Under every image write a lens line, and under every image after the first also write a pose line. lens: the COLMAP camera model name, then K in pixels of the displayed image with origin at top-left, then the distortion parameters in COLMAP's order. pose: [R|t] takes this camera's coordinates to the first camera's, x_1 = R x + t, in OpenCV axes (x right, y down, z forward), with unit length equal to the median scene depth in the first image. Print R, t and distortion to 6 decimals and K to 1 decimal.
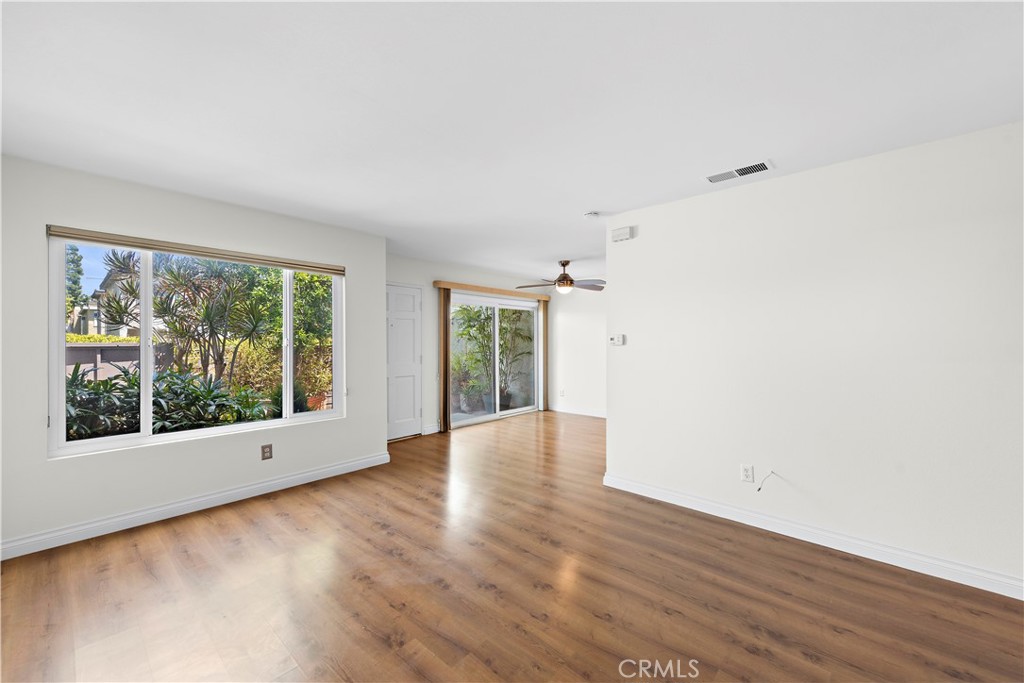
lens RADIAL K [[402.2, 0, 515.0], [0, 402.2, 341.1], [0, 0, 1]] dist [0.014264, 0.000040]
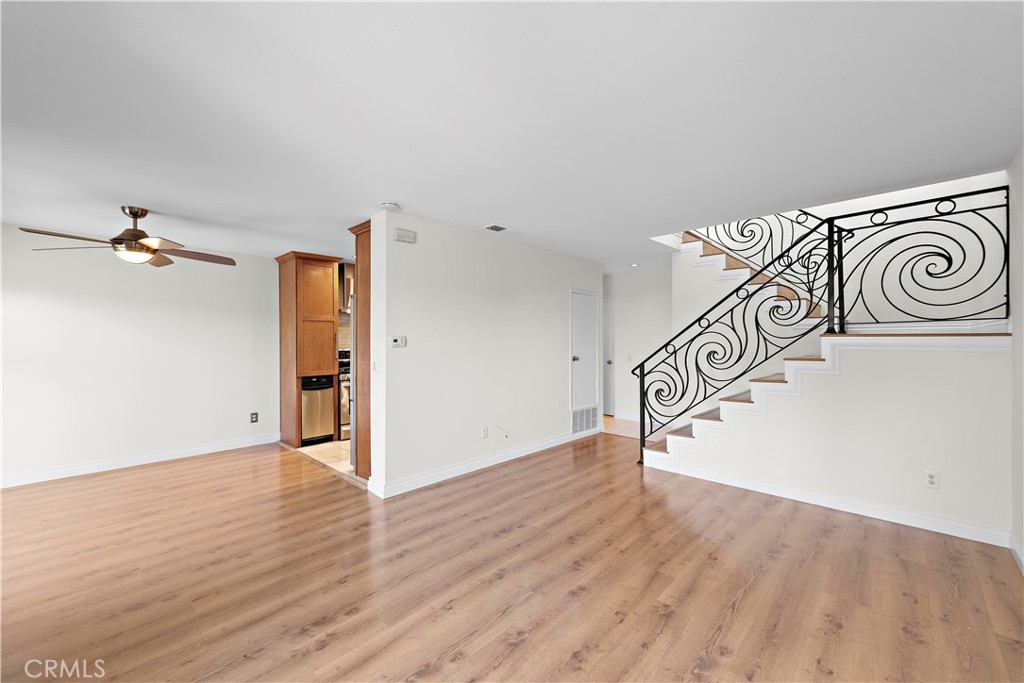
lens RADIAL K [[402.2, 0, 515.0], [0, 402.2, 339.3], [0, 0, 1]] dist [0.014264, 0.000040]
pose [[0.038698, 0.000100, 0.999251, -0.959914], [0.007836, 0.999969, -0.000403, -0.008116], [-0.999220, 0.007845, 0.038696, 0.915957]]
